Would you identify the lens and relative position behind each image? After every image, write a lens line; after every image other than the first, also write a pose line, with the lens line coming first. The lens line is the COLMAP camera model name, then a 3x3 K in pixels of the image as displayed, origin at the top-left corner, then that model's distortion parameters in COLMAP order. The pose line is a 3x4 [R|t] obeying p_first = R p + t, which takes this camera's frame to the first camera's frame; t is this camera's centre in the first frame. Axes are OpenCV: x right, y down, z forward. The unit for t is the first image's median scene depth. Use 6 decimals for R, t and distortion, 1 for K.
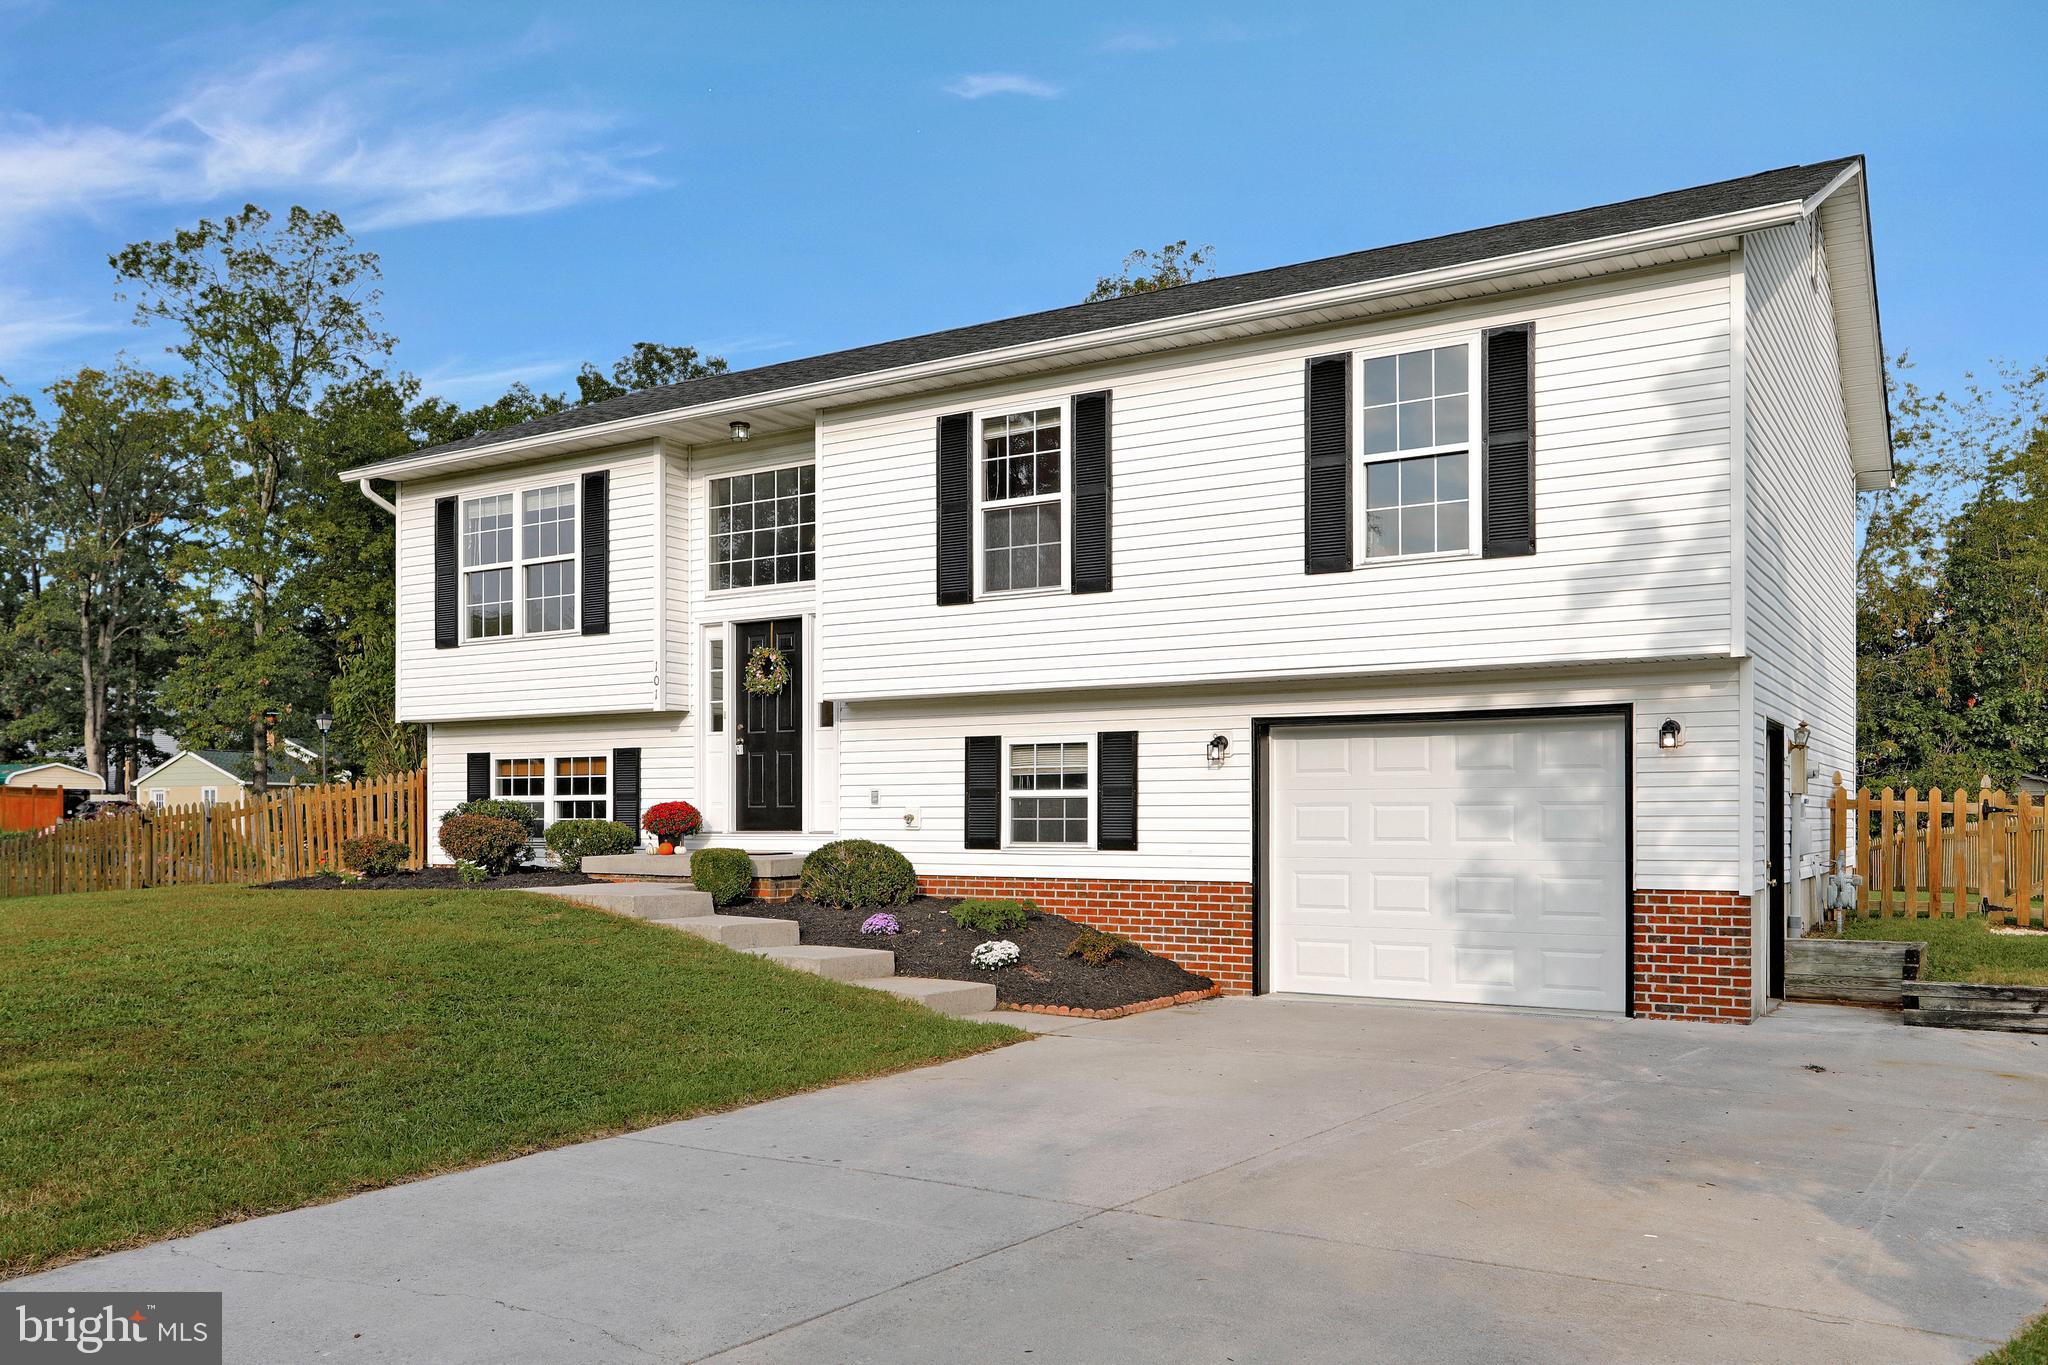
lens RADIAL K [[1630.2, 0, 982.4], [0, 1630.2, 820.3], [0, 0, 1]] dist [0.010080, 0.007770]
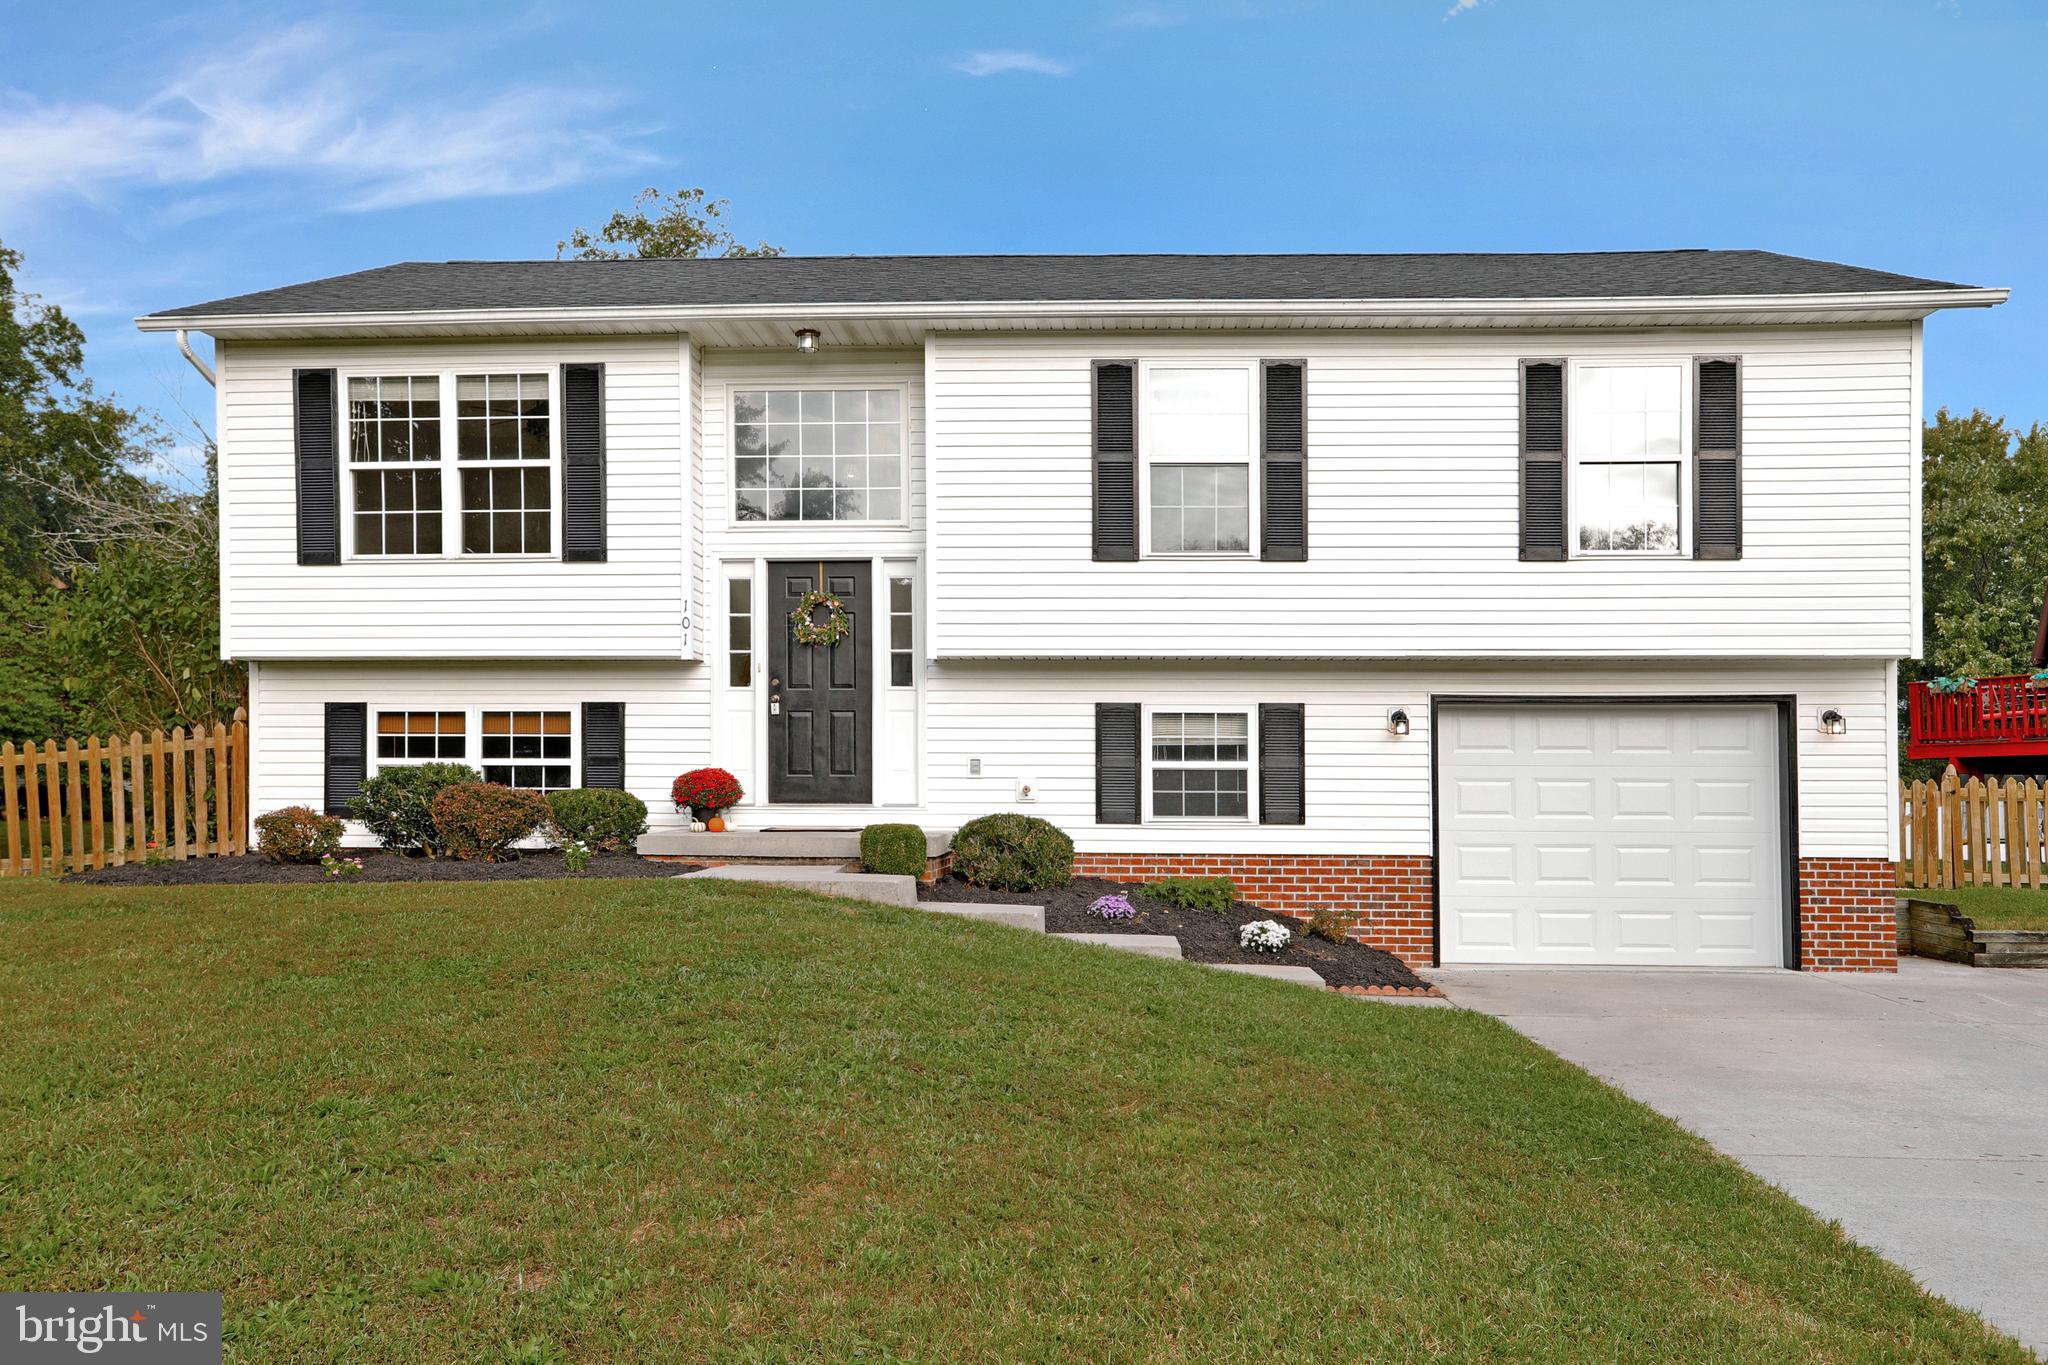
lens RADIAL K [[1482.5, 0, 1024.0], [0, 1482.5, 682.5], [0, 0, 1]] dist [0.006827, 0.041952]
pose [[0.870261, 0.040972, 0.490884, -0.483024], [-0.004872, 0.997202, -0.074595, 0.000629], [-0.492567, 0.062526, 0.868026, 0.291687]]
